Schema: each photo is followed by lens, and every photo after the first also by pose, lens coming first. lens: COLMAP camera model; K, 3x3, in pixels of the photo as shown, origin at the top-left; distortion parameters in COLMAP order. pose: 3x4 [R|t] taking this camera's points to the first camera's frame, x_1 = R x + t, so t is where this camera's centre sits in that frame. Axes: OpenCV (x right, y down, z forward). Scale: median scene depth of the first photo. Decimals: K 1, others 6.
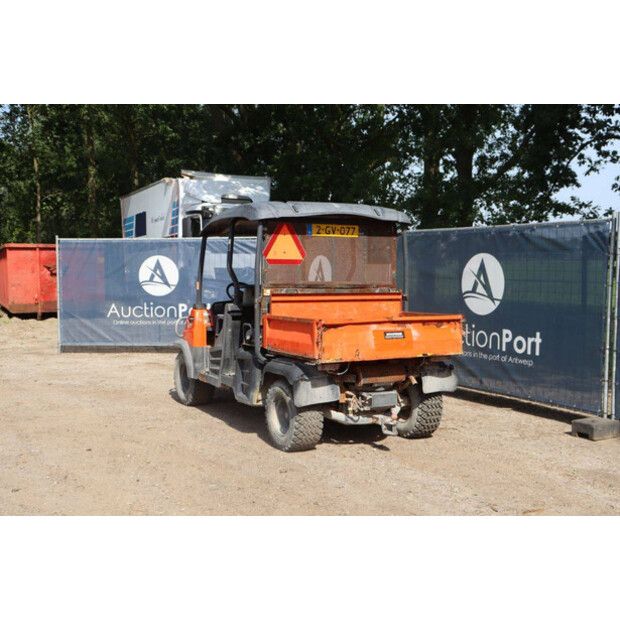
lens RADIAL K [[811.4, 0, 311.0], [0, 811.4, 310.6], [0, 0, 1]] dist [0.053638, 0.000000]
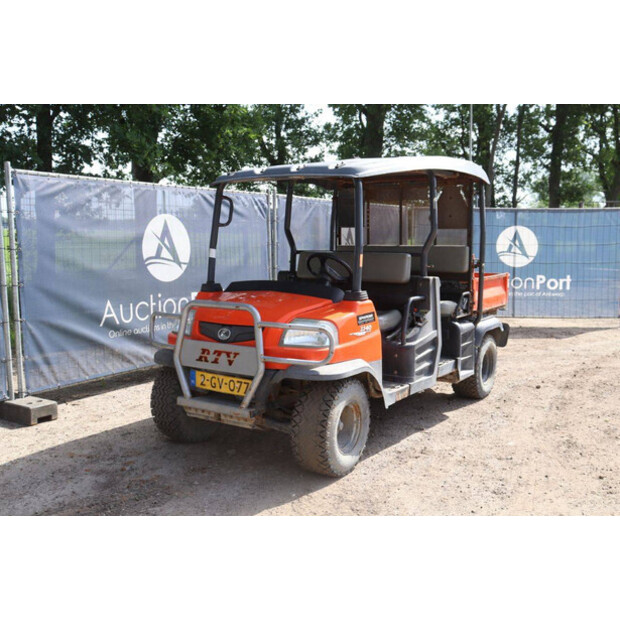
lens RADIAL K [[682.7, 0, 308.5], [0, 682.7, 307.6], [0, 0, 1]] dist [-0.014280, 0.000000]
pose [[-0.473733, -0.099606, 0.875018, -0.629603], [0.040833, 0.990030, 0.134805, -0.073403], [-0.879722, 0.099591, -0.464943, 1.422268]]
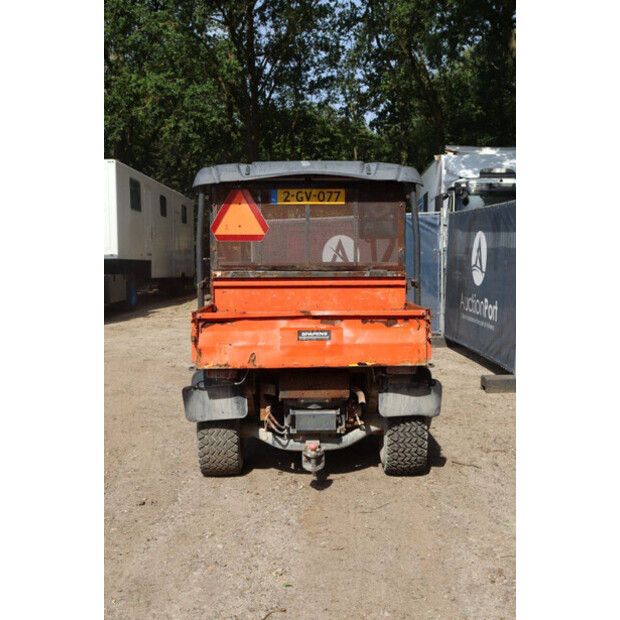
lens RADIAL K [[775.2, 0, 308.8], [0, 775.2, 308.6], [0, 0, 1]] dist [0.027051, 0.000000]
pose [[0.887675, 0.023574, -0.459866, 0.353296], [-0.012792, 0.999566, 0.026548, -0.010289], [0.460292, -0.017684, 0.887591, 0.320391]]
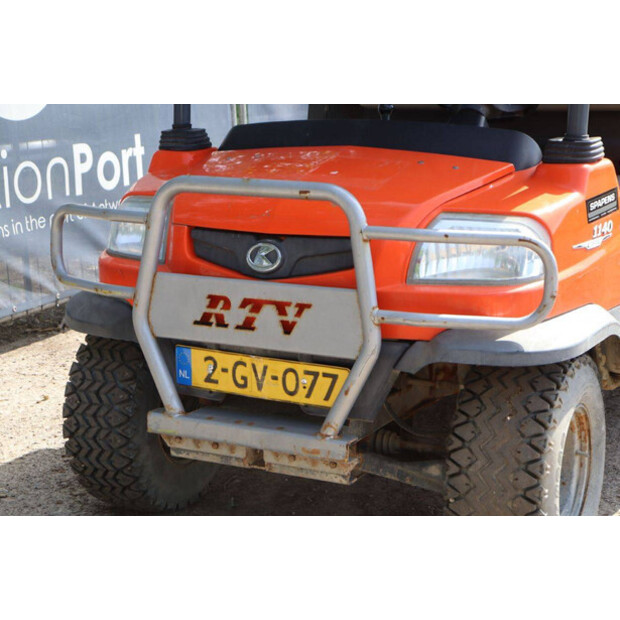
lens RADIAL K [[1374.9, 0, 315.1], [0, 1374.9, 308.0], [0, 0, 1]] dist [0.464836, 0.000000]
pose [[-0.550227, -0.173836, 0.816720, -0.502924], [0.061880, 0.966912, 0.247492, -0.076789], [-0.832719, 0.186715, -0.521264, 1.455231]]
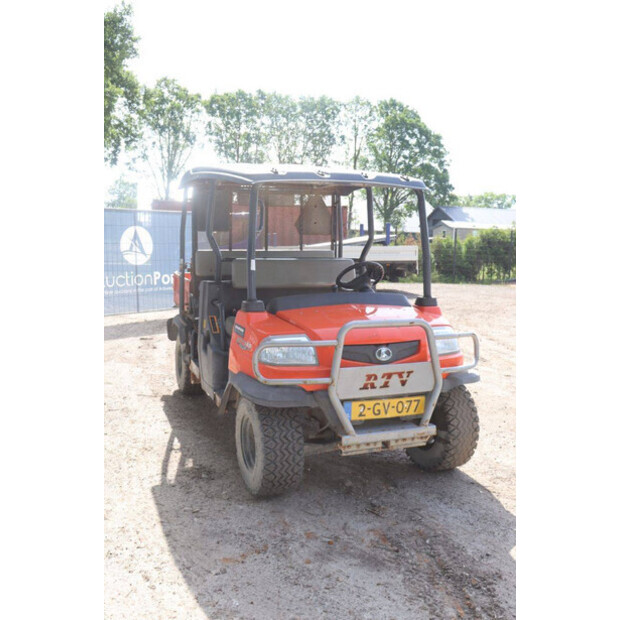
lens RADIAL K [[616.9, 0, 313.1], [0, 616.9, 309.8], [0, 0, 1]] dist [-0.048861, 0.000000]
pose [[-0.994643, -0.034249, 0.097528, -0.109235], [-0.016936, 0.984760, 0.173093, -0.091163], [-0.101970, 0.170515, -0.980065, 1.673893]]
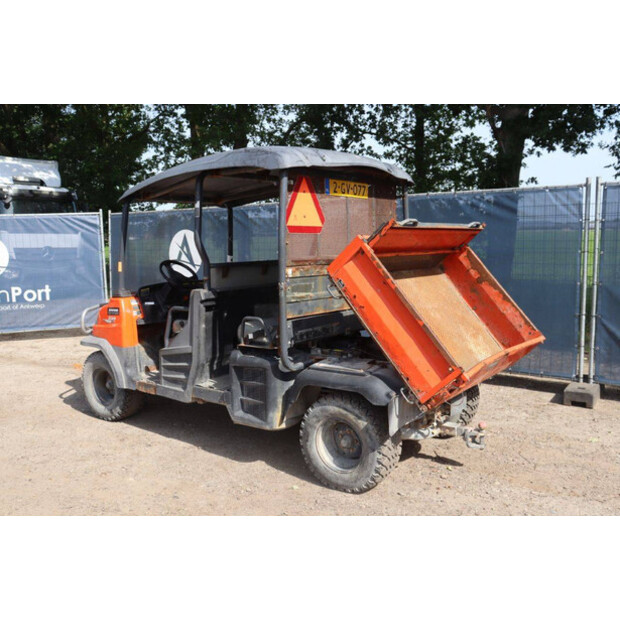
lens RADIAL K [[591.3, 0, 312.1], [0, 591.3, 309.0], [0, 0, 1]] dist [-0.058744, 0.000000]
pose [[0.908239, -0.068601, 0.412791, -0.230591], [0.044850, 0.996747, 0.066969, -0.022474], [-0.416042, -0.042310, 0.908361, 0.472610]]
